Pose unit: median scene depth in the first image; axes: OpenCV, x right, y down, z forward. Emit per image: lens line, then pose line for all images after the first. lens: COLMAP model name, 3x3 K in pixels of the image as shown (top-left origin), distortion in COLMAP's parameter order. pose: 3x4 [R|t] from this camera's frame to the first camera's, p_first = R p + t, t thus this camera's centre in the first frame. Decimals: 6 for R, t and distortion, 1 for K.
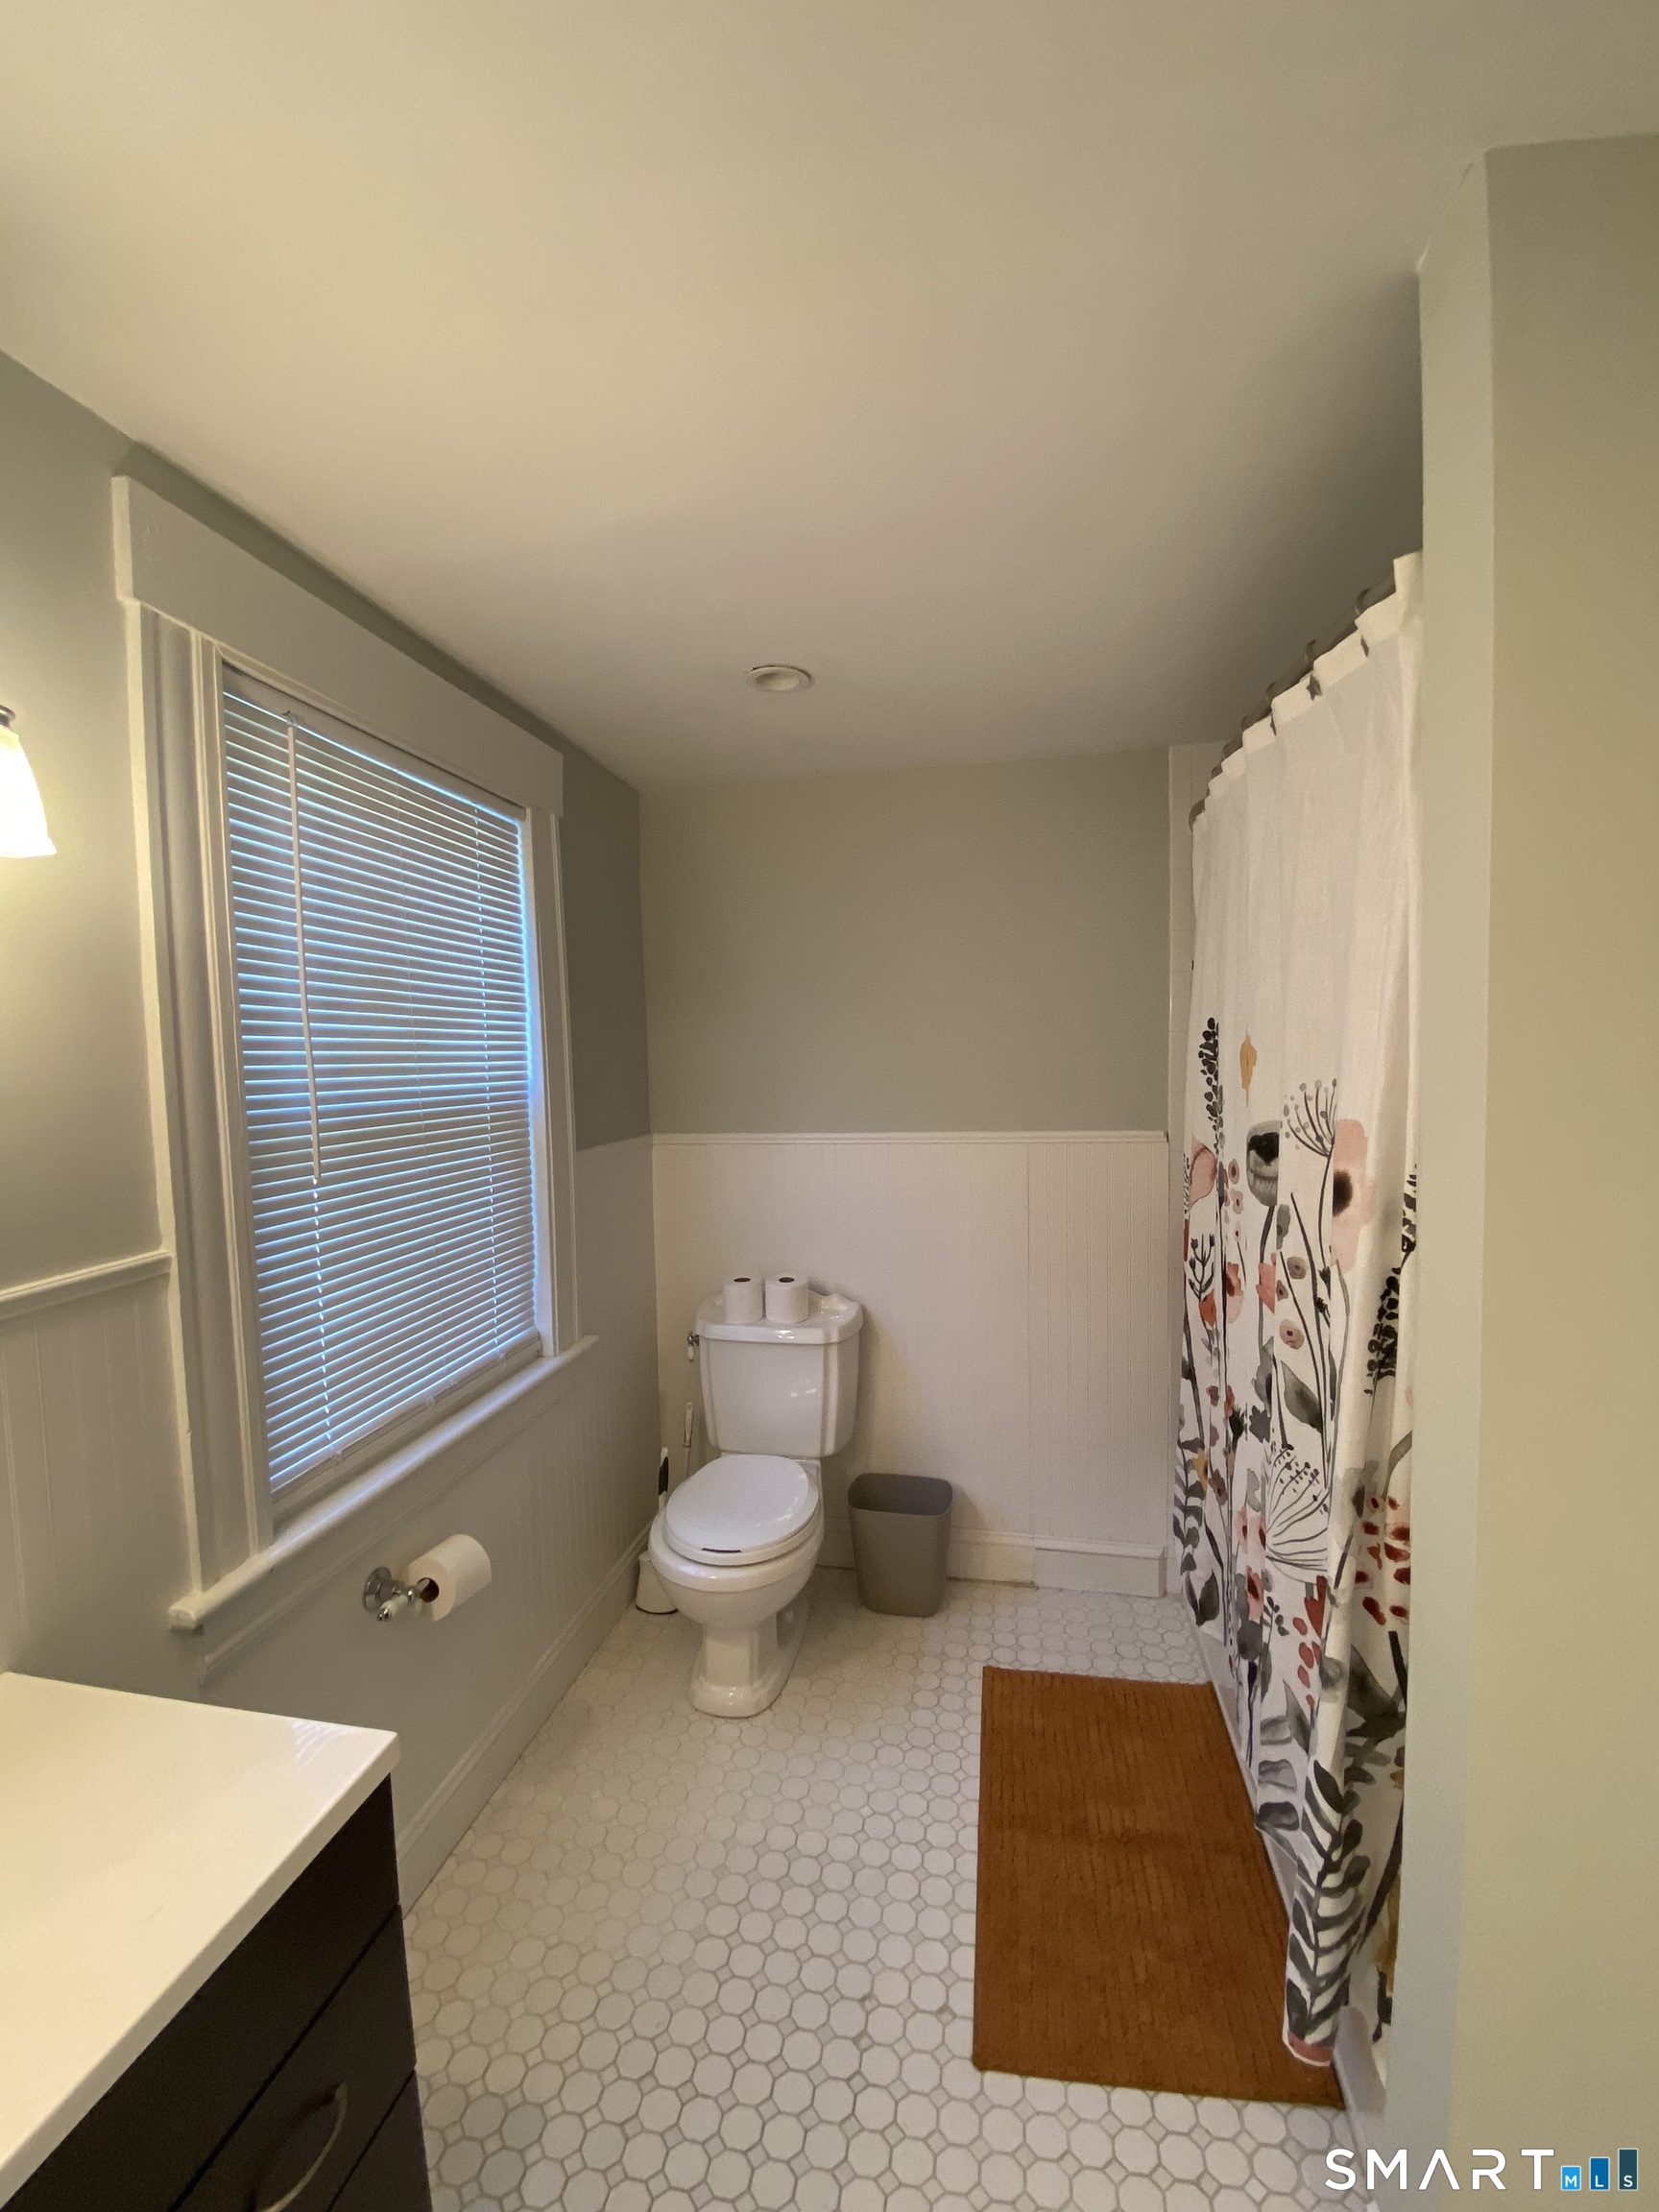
lens RADIAL K [[914.6, 0, 829.5], [0, 914.6, 1106.0], [0, 0, 1]] dist [-0.007810, -0.000083]
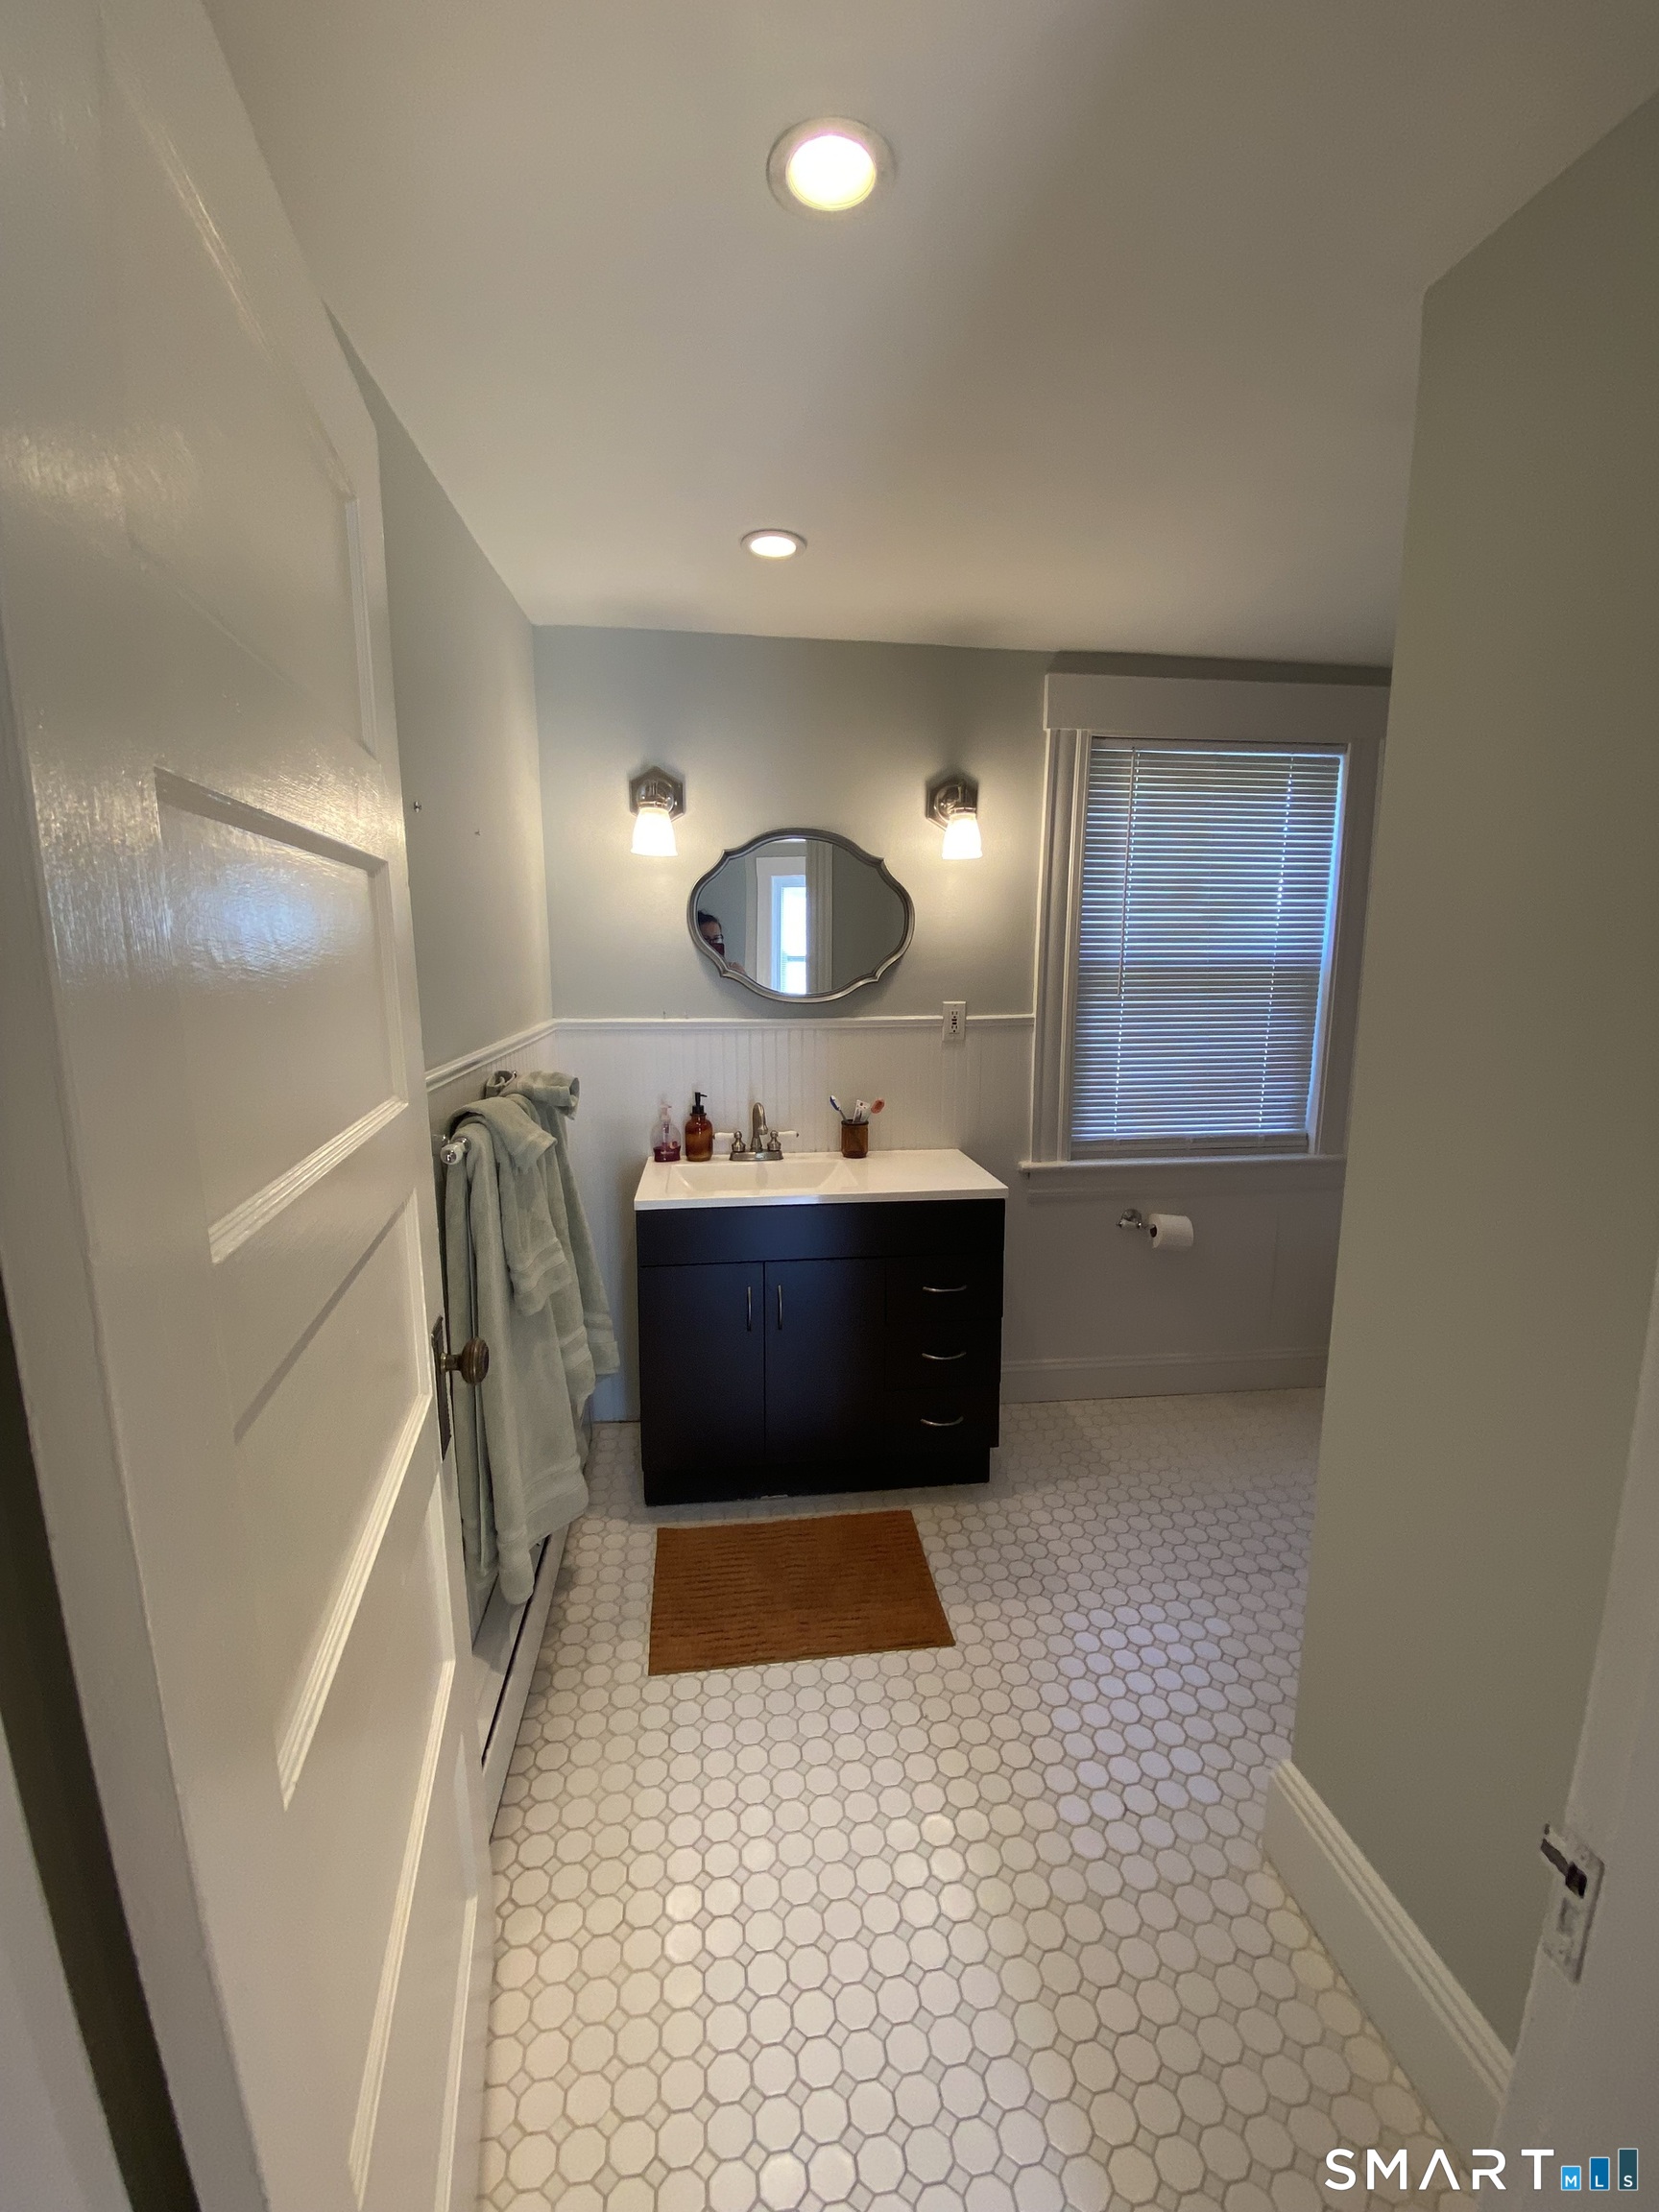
lens RADIAL K [[914.6, 0, 829.5], [0, 914.6, 1106.0], [0, 0, 1]] dist [-0.007810, -0.000083]
pose [[0.333546, 0.186613, -0.924079, 1.023522], [-0.057925, 0.982417, 0.177486, 0.002275], [0.940953, -0.005673, 0.338491, -0.229289]]
